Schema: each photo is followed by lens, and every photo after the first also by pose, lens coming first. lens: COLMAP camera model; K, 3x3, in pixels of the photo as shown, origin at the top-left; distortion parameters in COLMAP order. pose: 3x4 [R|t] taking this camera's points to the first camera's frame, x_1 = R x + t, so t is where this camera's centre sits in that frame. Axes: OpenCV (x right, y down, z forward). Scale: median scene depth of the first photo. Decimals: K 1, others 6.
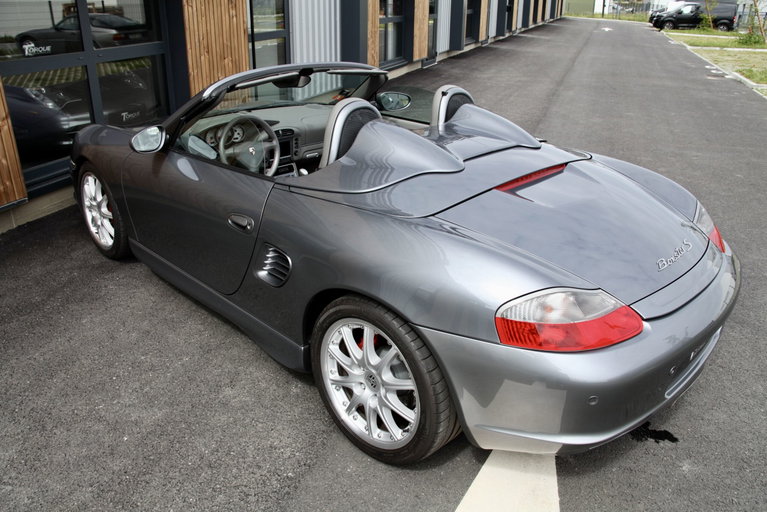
lens RADIAL K [[608.2, 0, 378.4], [0, 608.2, 258.3], [0, 0, 1]] dist [-0.145329, 0.098894]
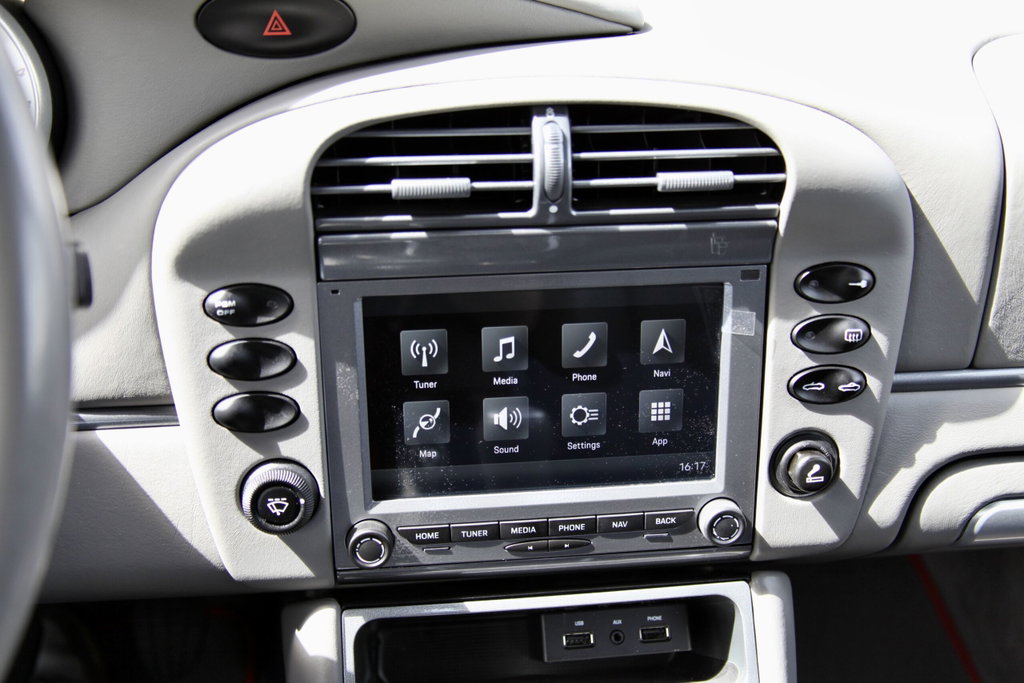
lens RADIAL K [[1190.5, 0, 503.1], [0, 1190.5, 349.0], [0, 0, 1]] dist [-0.043773, 0.000000]
pose [[0.770617, 0.150112, -0.619367, -0.083077], [-0.233033, 0.970934, -0.054621, -0.184273], [0.593165, 0.186425, 0.783199, 0.926690]]
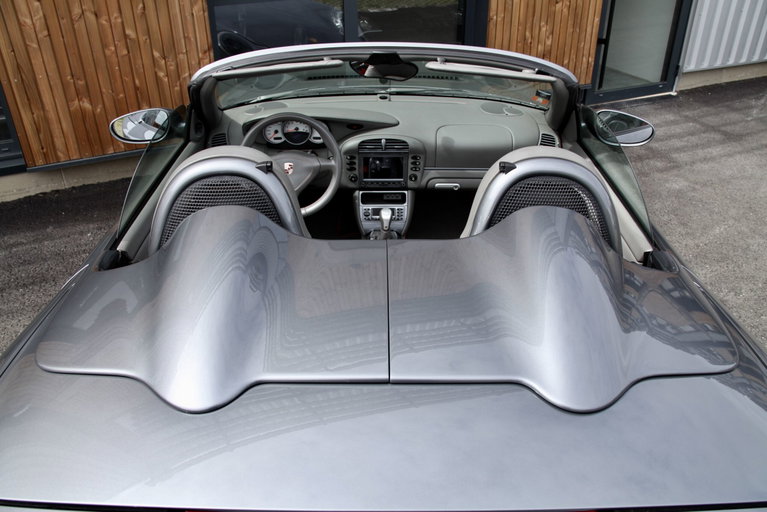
lens RADIAL K [[608.2, 0, 377.3], [0, 608.2, 257.1], [0, 0, 1]] dist [-0.145329, 0.098894]
pose [[0.694853, 0.355205, -0.625307, 0.289071], [-0.278273, 0.934575, 0.221662, -0.244429], [0.663132, 0.019984, 0.748236, 0.533122]]
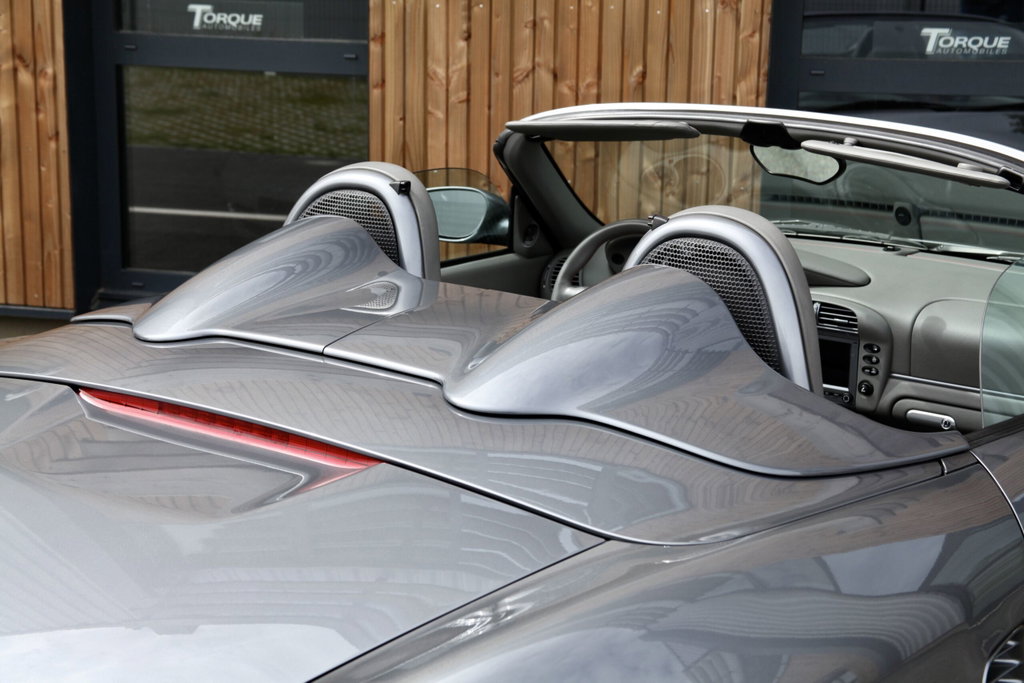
lens RADIAL K [[1941.0, 0, 496.7], [0, 1941.0, 387.5], [0, 0, 1]] dist [0.235568, 0.000000]
pose [[0.122998, 0.222958, -0.967037, 0.930456], [-0.420731, 0.894248, 0.152662, -0.271462], [0.898809, 0.388086, 0.203796, 0.649371]]
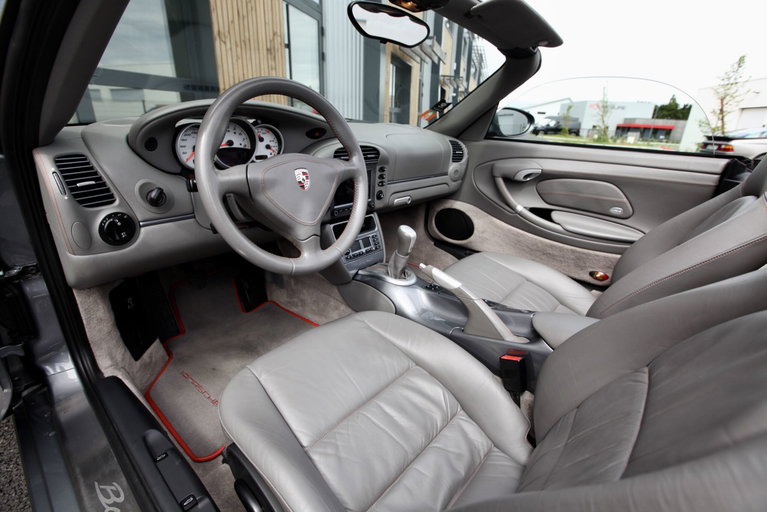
lens RADIAL K [[347.5, 0, 389.5], [0, 347.5, 256.9], [0, 0, 1]] dist [-0.040023, 0.005623]
pose [[0.997305, -0.005280, 0.073180, -0.162098], [0.008064, 0.999253, -0.037802, -0.114764], [-0.072926, 0.038291, 0.996602, 0.740432]]
